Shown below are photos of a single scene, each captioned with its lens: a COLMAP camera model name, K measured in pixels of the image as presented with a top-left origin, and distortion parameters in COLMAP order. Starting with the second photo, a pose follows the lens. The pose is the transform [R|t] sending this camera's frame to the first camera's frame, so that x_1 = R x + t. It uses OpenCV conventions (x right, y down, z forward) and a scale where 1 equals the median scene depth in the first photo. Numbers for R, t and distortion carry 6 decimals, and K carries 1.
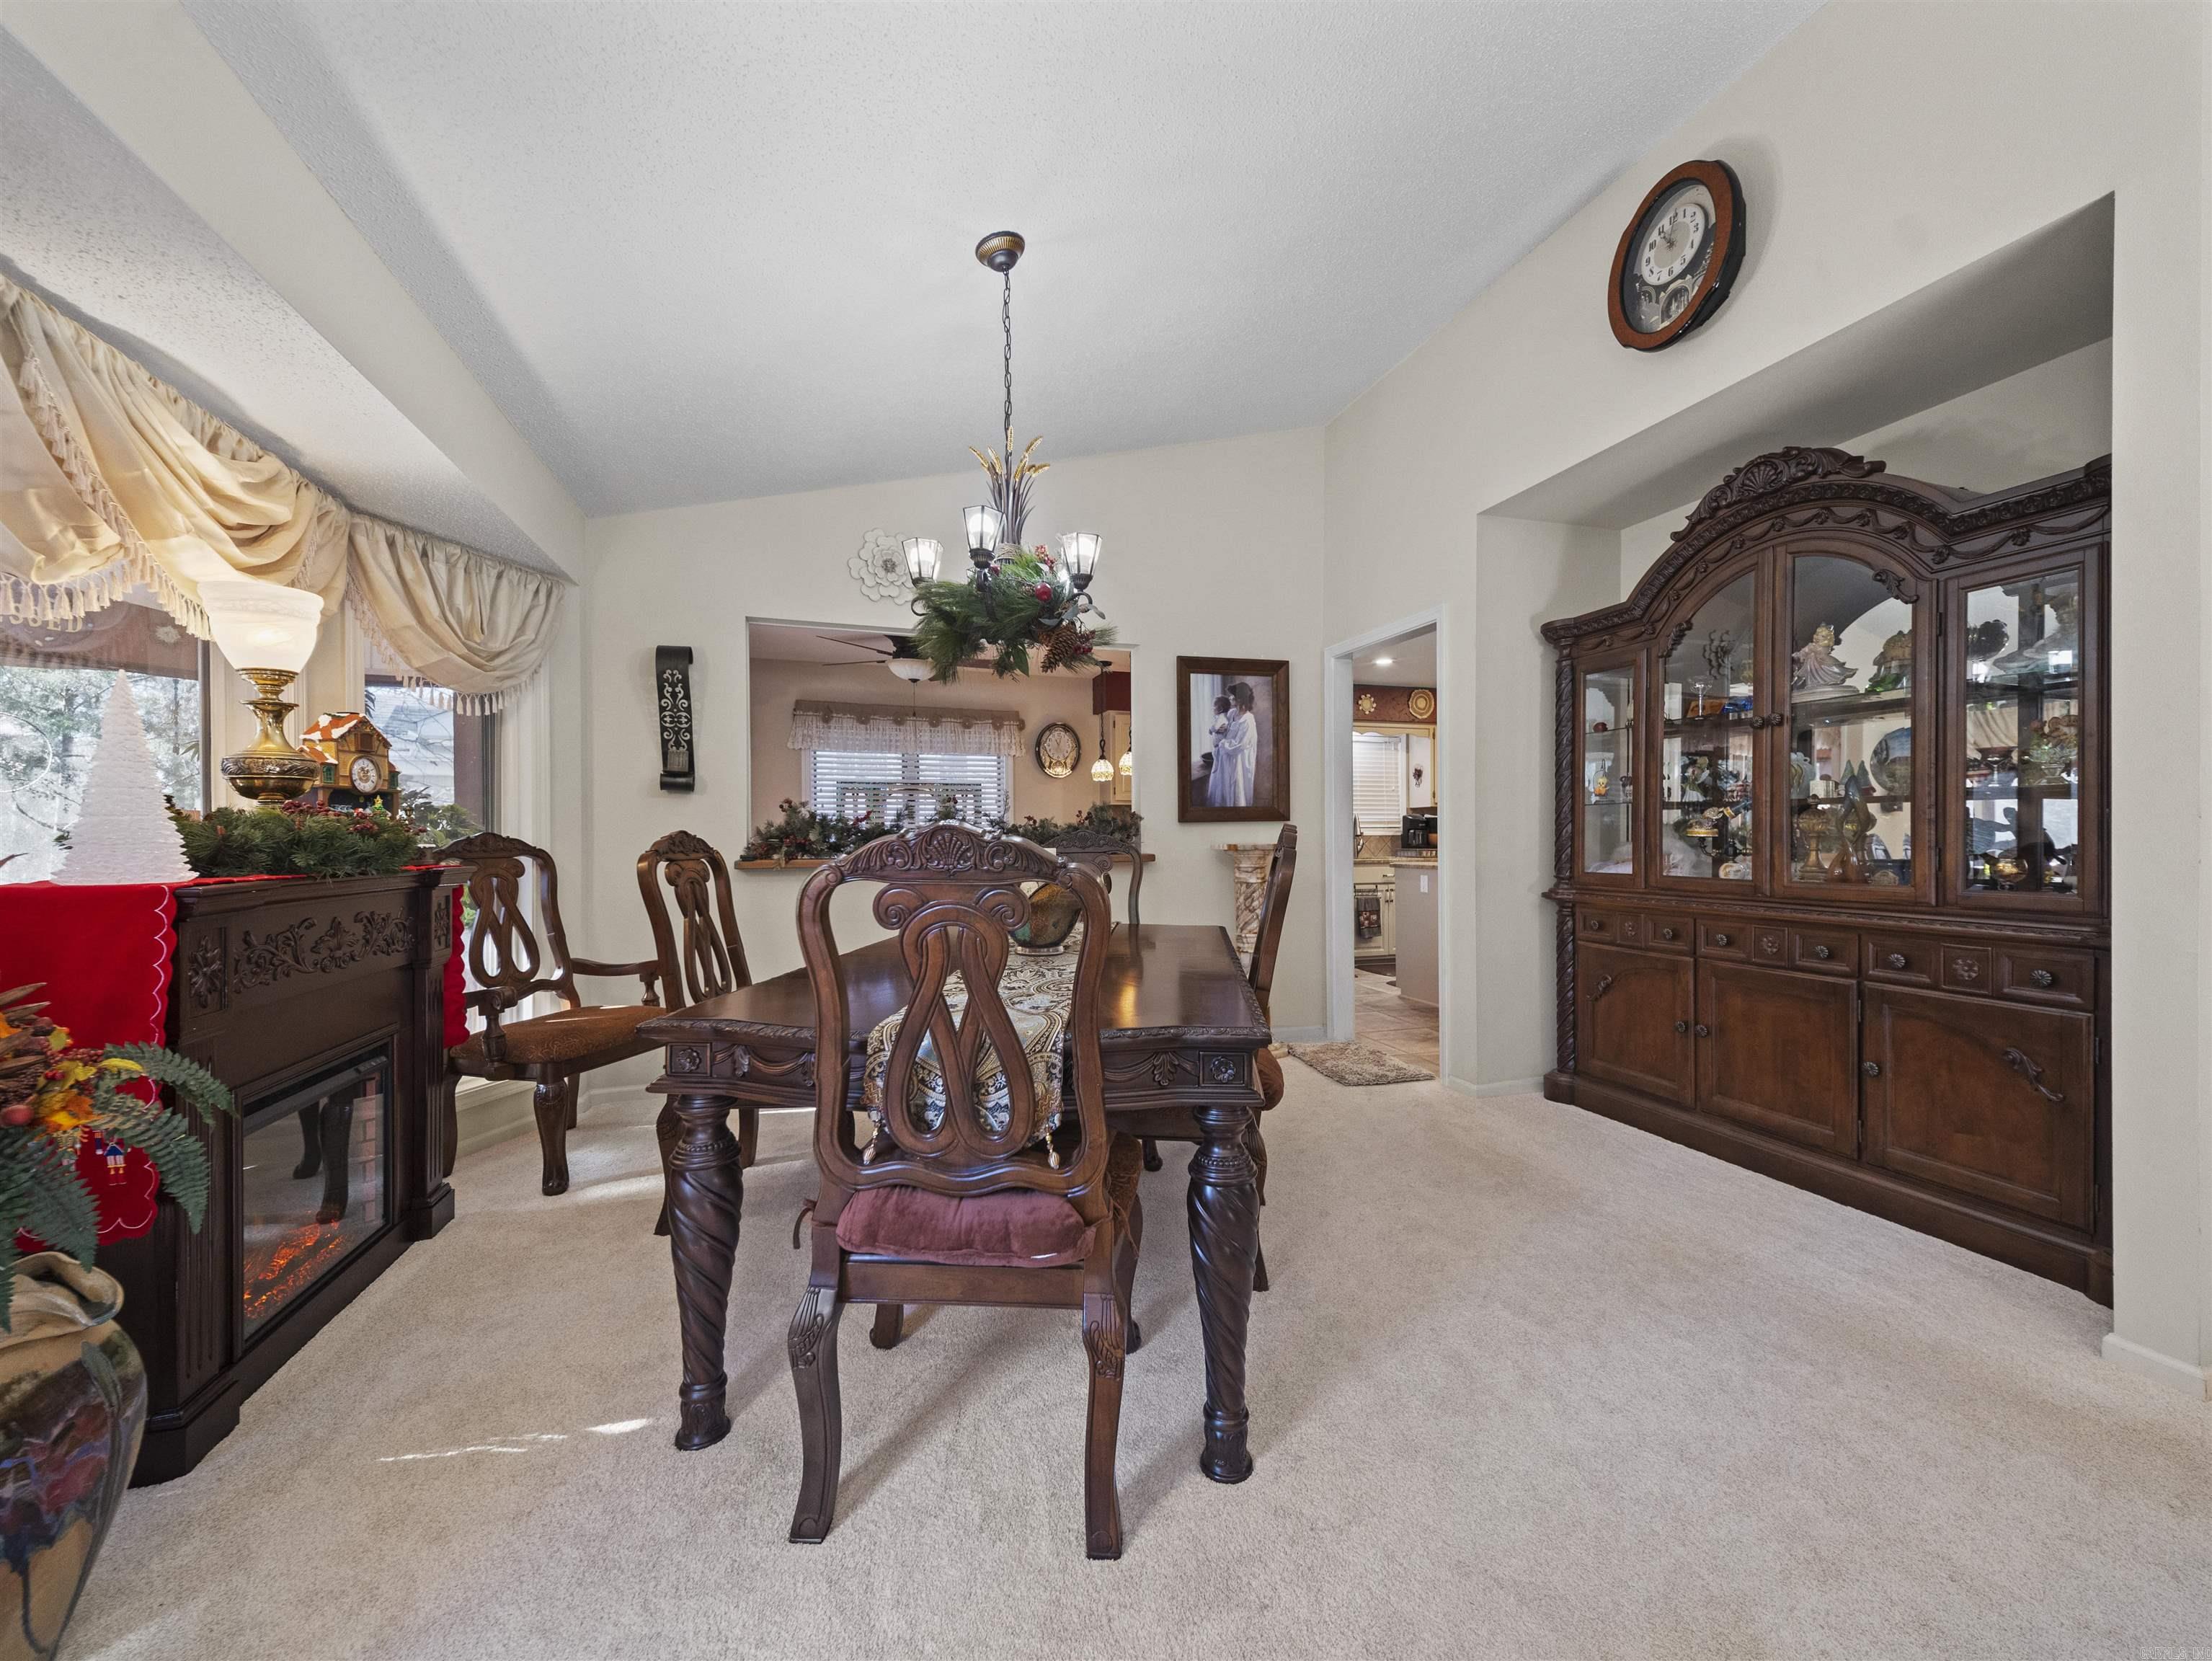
lens RADIAL K [[848.0, 0, 1100.8], [0, 848.0, 834.4], [0, 0, 1]] dist [0.043896, -0.013849]
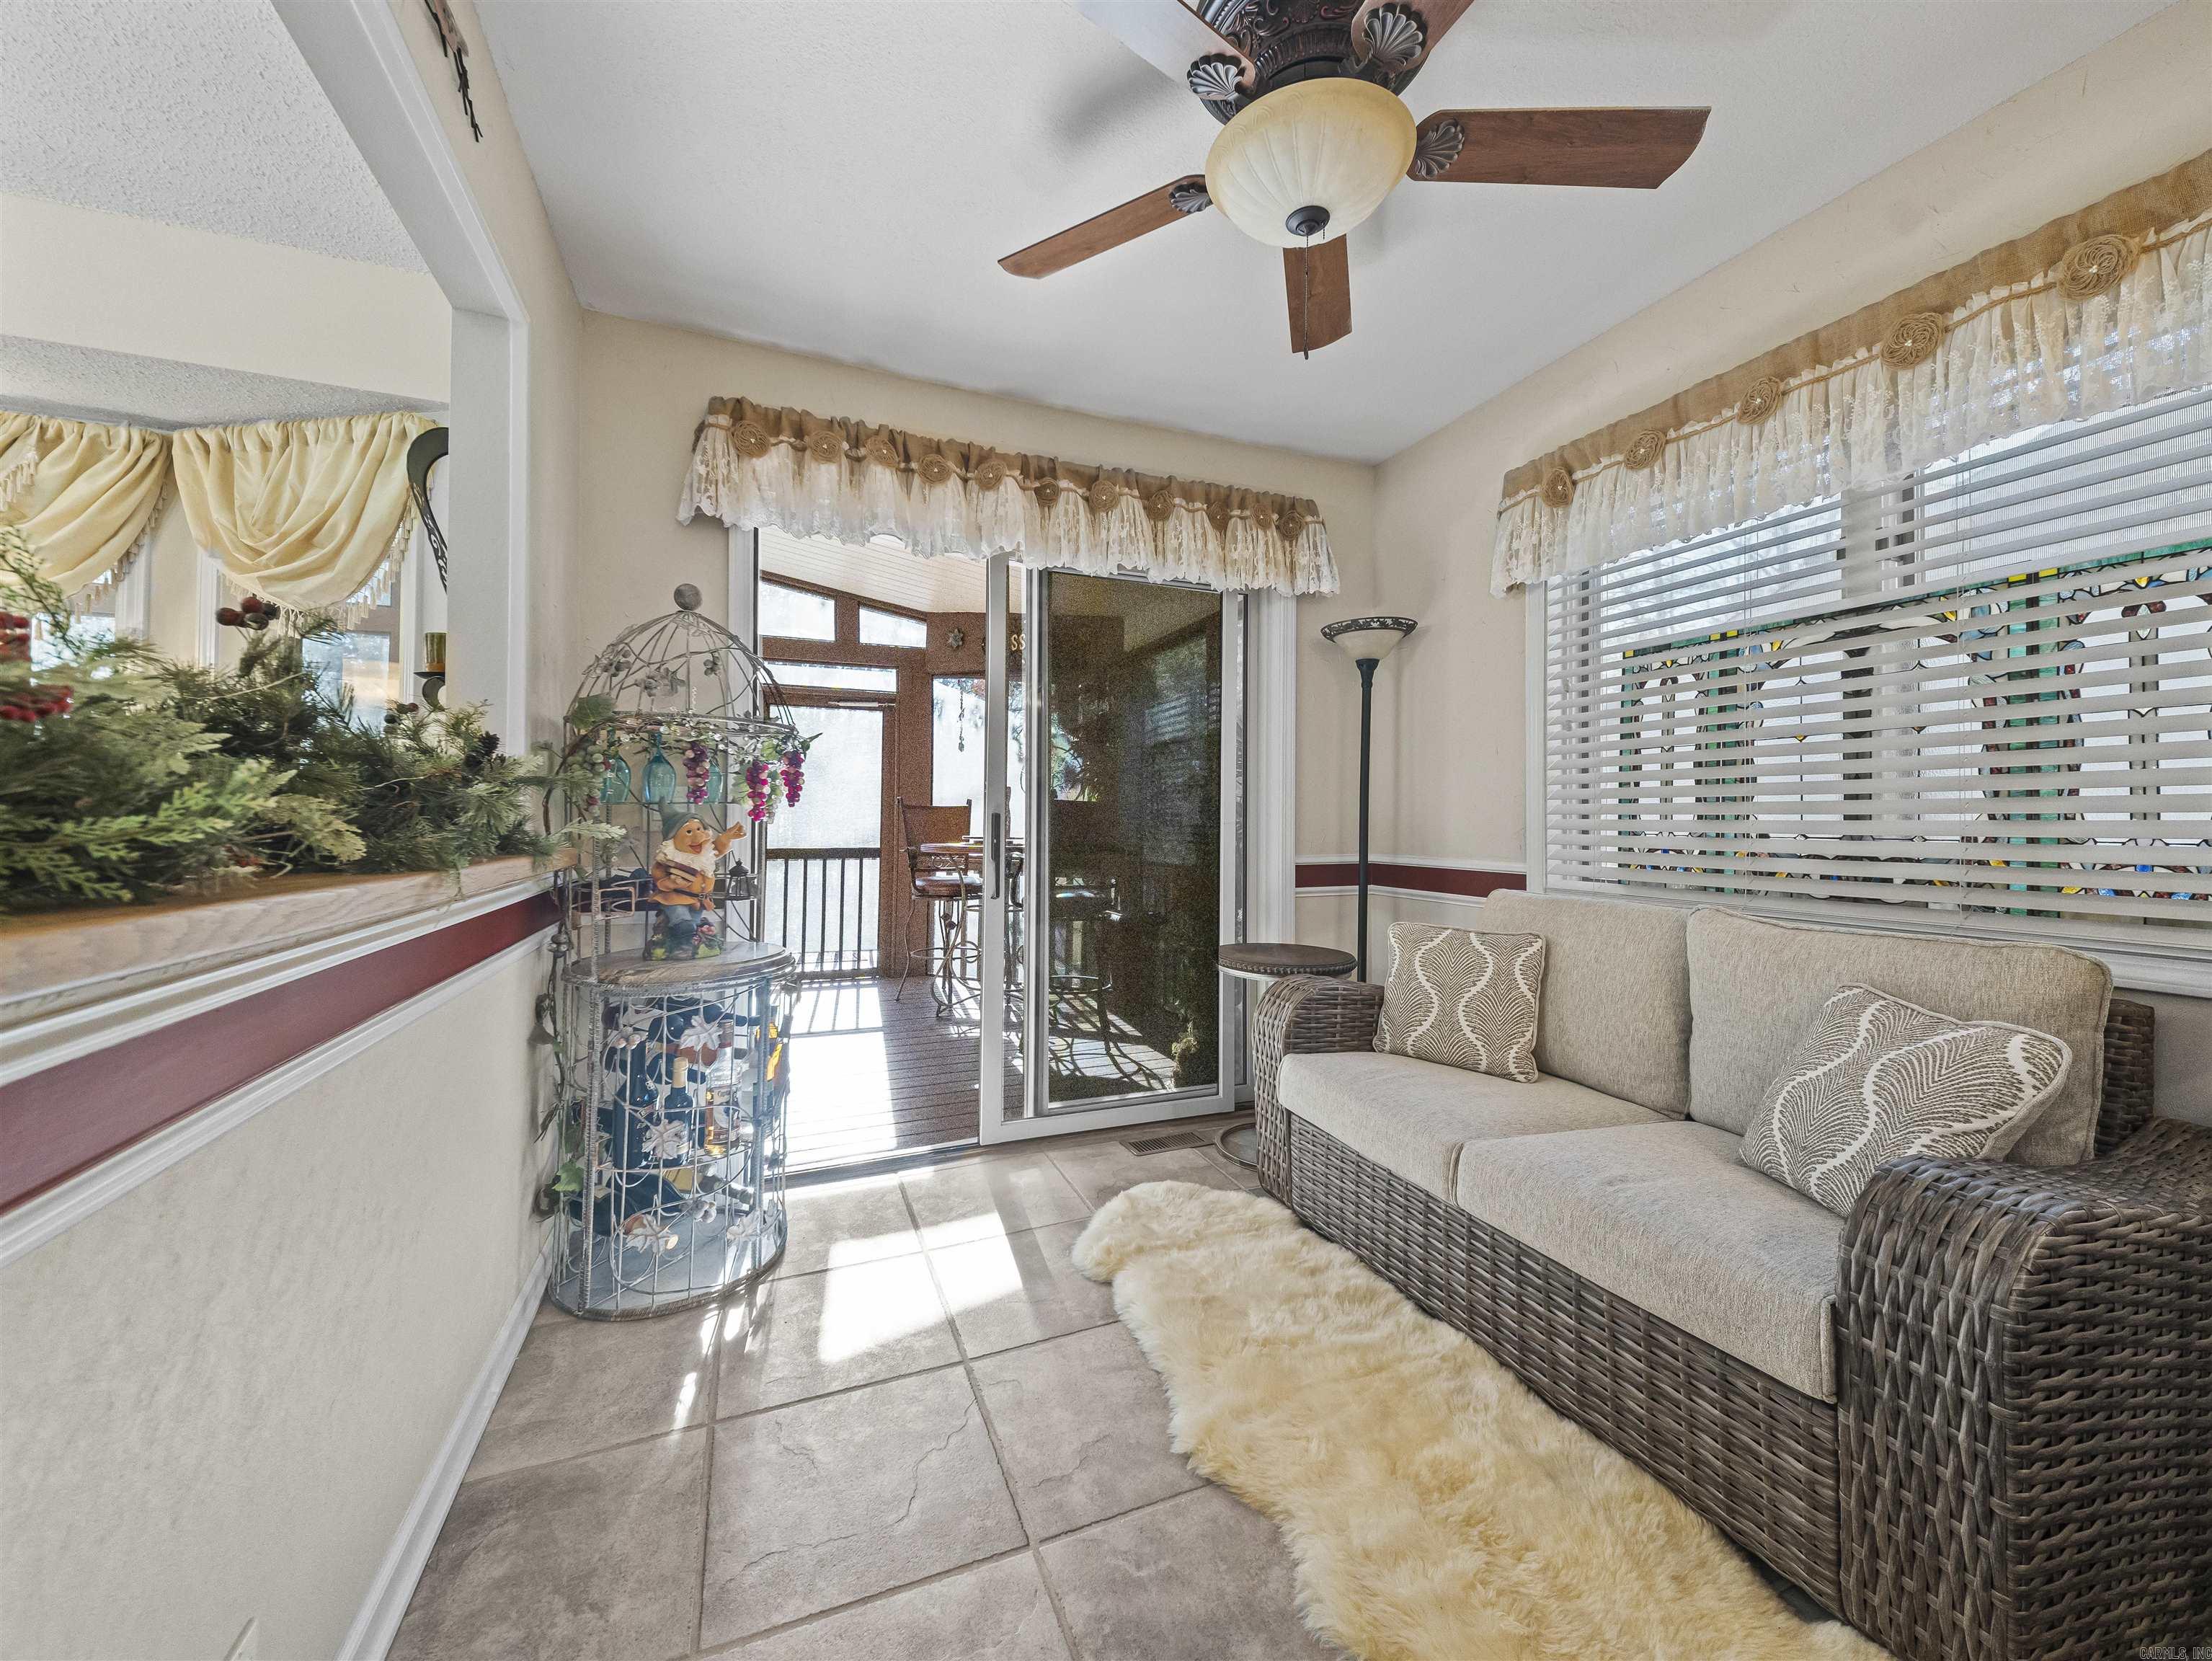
lens RADIAL K [[850.6, 0, 1111.2], [0, 850.6, 800.6], [0, 0, 1]] dist [0.041770, -0.014229]
pose [[0.068188, -0.018056, -0.997509, 0.064398], [-0.002881, 0.999828, -0.018295, 0.011565], [0.997668, 0.004121, 0.068124, 1.135718]]
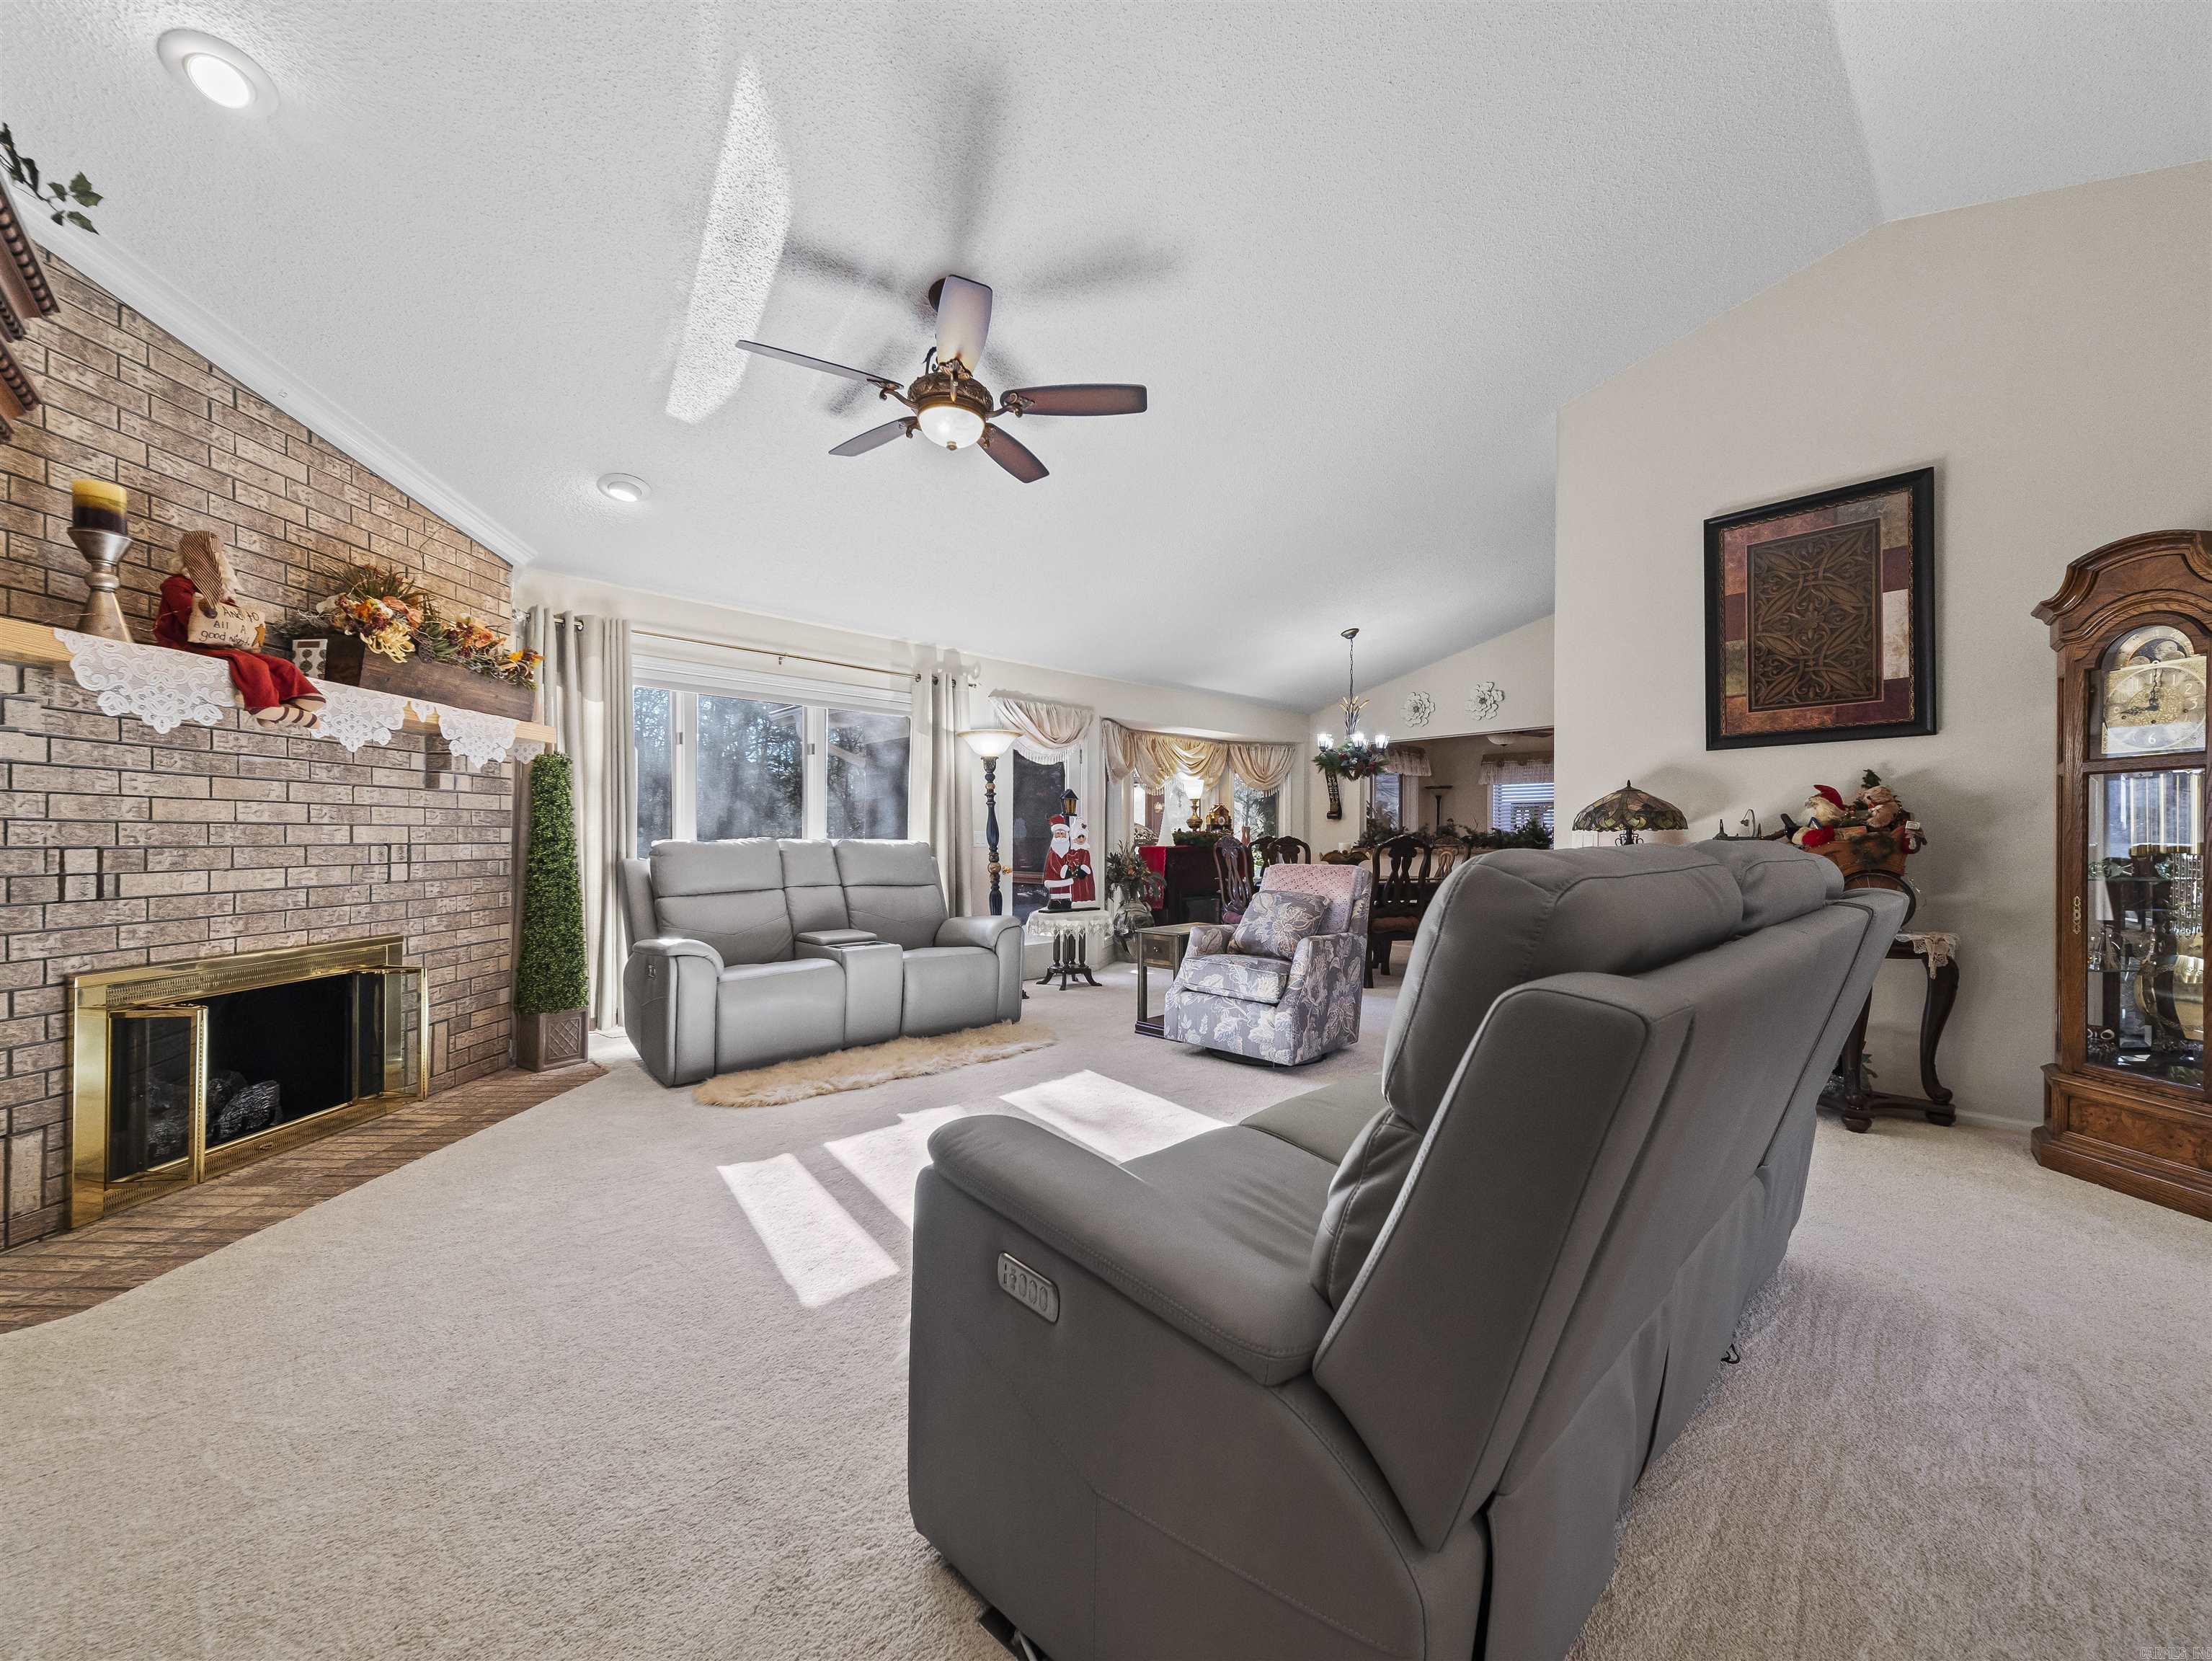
lens RADIAL K [[848.0, 0, 1100.8], [0, 848.0, 834.4], [0, 0, 1]] dist [0.043896, -0.013849]
pose [[0.420302, 0.003392, -0.907378, 1.202224], [-0.003016, 0.999993, 0.002341, -0.008886], [0.907379, 0.001753, 0.420309, -0.518819]]
